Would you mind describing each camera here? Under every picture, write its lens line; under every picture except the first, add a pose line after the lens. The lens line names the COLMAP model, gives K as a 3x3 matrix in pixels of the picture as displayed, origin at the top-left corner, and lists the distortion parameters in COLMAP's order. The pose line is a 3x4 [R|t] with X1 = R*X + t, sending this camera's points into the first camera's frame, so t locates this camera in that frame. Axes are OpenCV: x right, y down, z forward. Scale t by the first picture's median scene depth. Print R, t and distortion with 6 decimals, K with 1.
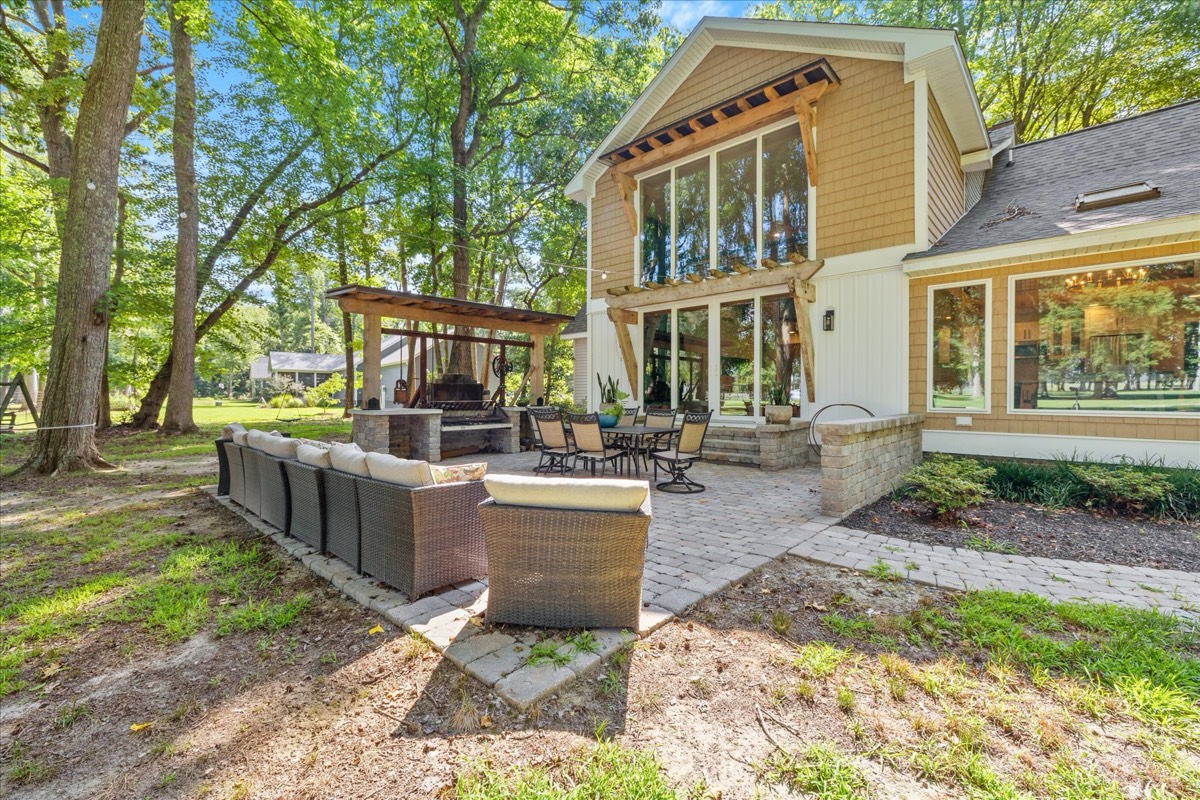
lens RADIAL K [[513.6, 0, 603.9], [0, 513.6, 394.9], [0, 0, 1]] dist [-0.000281, 0.000833]
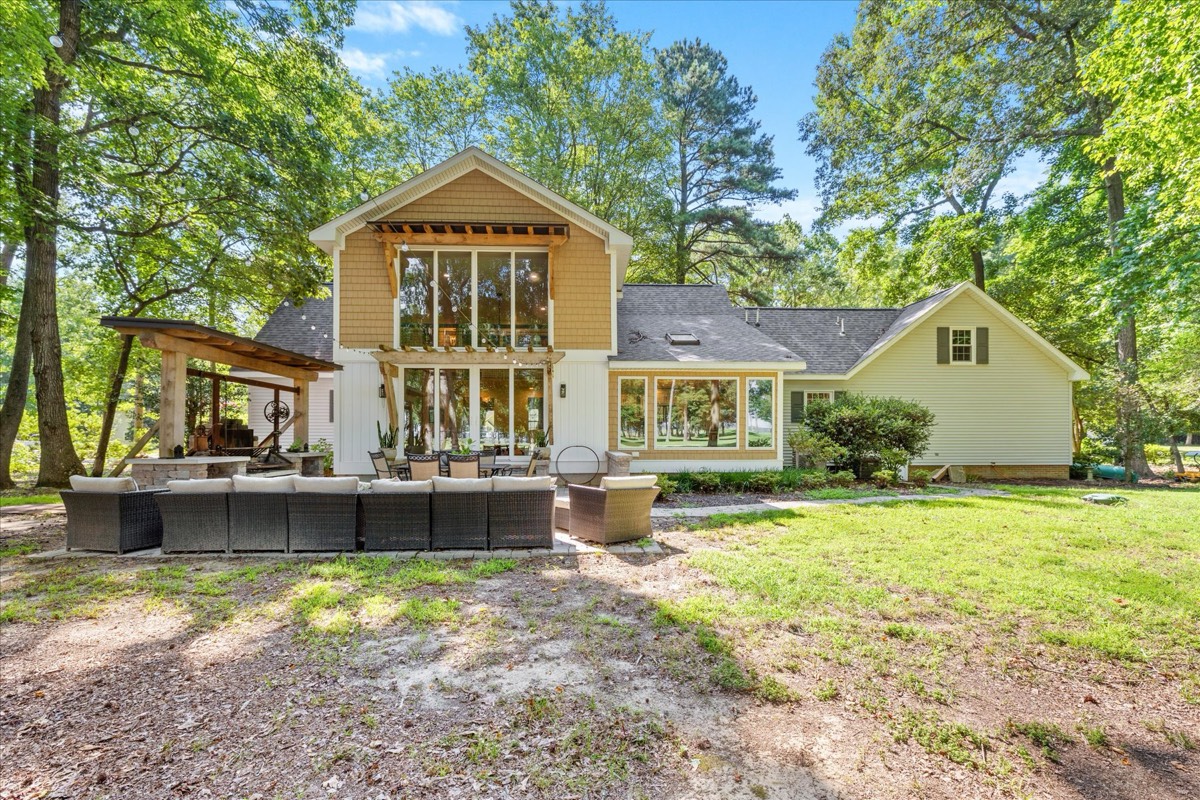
lens RADIAL K [[513.6, 0, 599.6], [0, 513.6, 435.9], [0, 0, 1]] dist [-0.000281, 0.000833]
pose [[0.704876, -0.002159, 0.709327, -0.430495], [-0.002166, 0.999984, 0.005196, -0.013488], [-0.709327, -0.005199, 0.704860, -0.119897]]
